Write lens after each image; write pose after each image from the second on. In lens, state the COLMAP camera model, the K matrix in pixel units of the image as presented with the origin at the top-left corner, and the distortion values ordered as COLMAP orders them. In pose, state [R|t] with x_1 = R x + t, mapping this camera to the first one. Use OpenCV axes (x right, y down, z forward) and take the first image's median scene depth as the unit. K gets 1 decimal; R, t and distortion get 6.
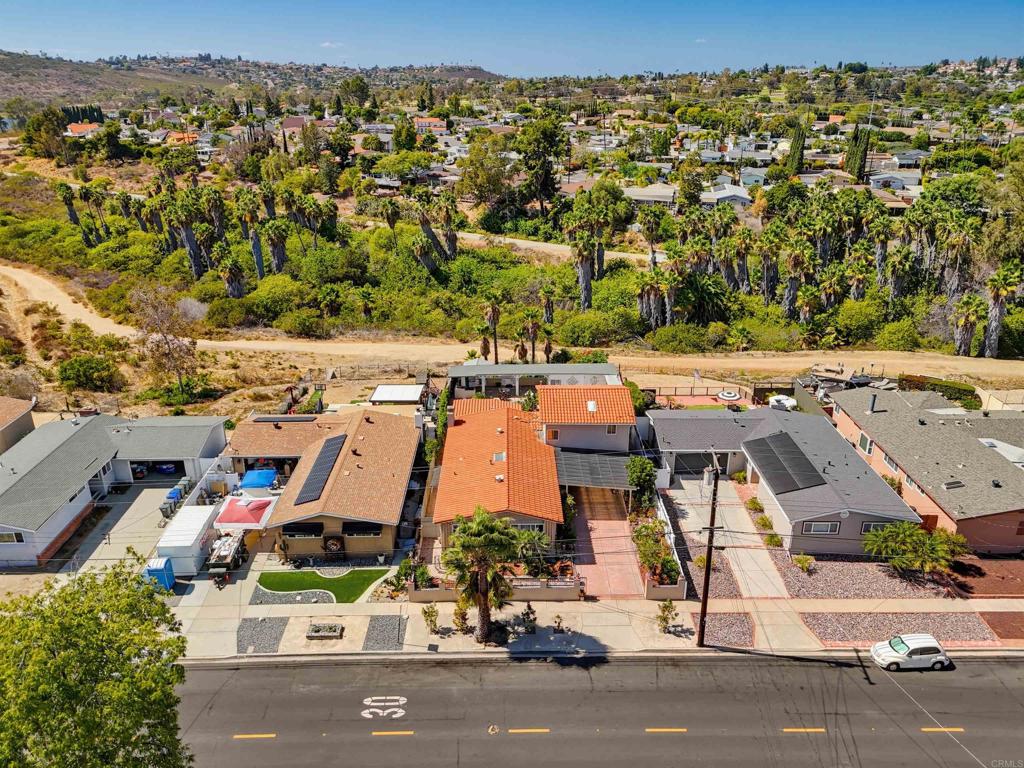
lens RADIAL K [[761.9, 0, 512.0], [0, 761.9, 384.0], [0, 0, 1]] dist [0.061650, -0.057130]
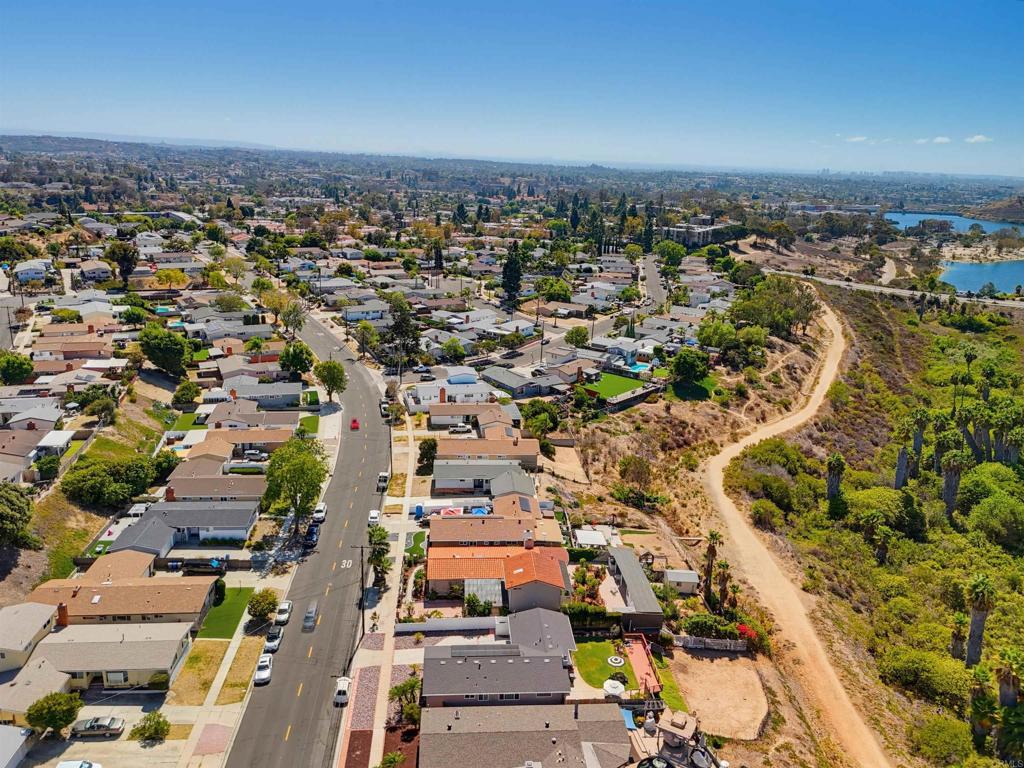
lens RADIAL K [[761.9, 0, 512.0], [0, 761.9, 384.0], [0, 0, 1]] dist [0.061650, -0.057130]
pose [[0.070950, 0.291753, -0.953859, 1.991942], [-0.415480, 0.878008, 0.237649, -0.911295], [0.906831, 0.379449, 0.183512, 0.643617]]
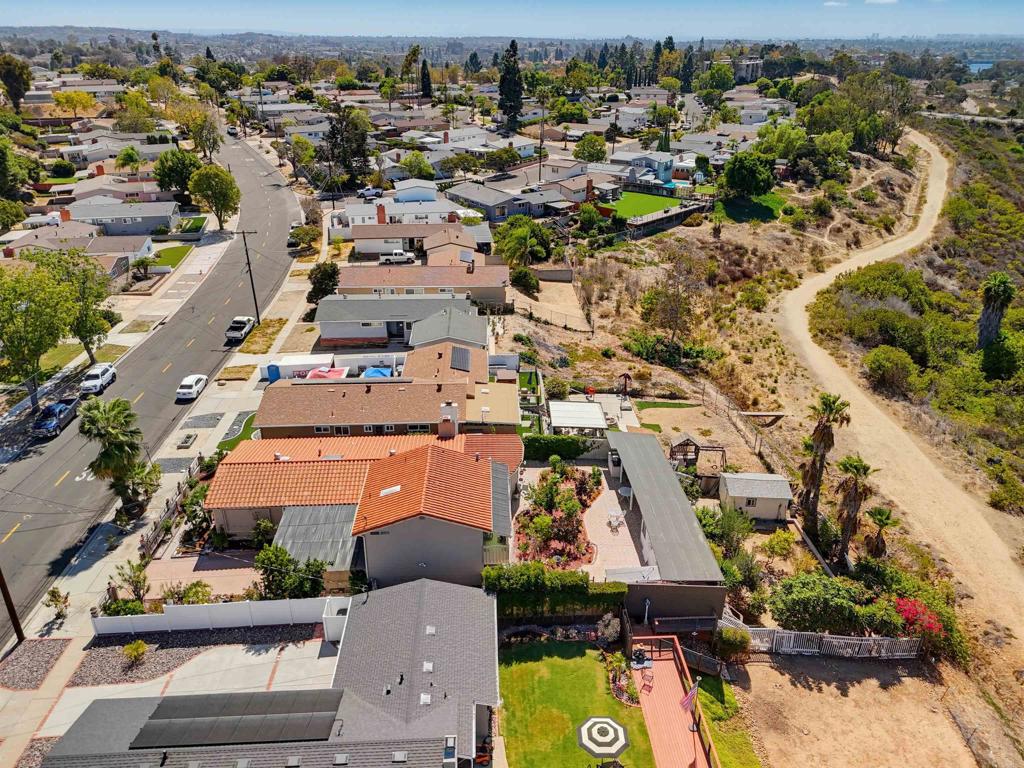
lens RADIAL K [[761.9, 0, 512.0], [0, 761.9, 384.0], [0, 0, 1]] dist [0.061650, -0.057130]
pose [[0.037536, 0.428544, -0.902741, 0.911706], [-0.381560, 0.841078, 0.383406, -0.480533], [0.923582, 0.330058, 0.195086, 1.157095]]
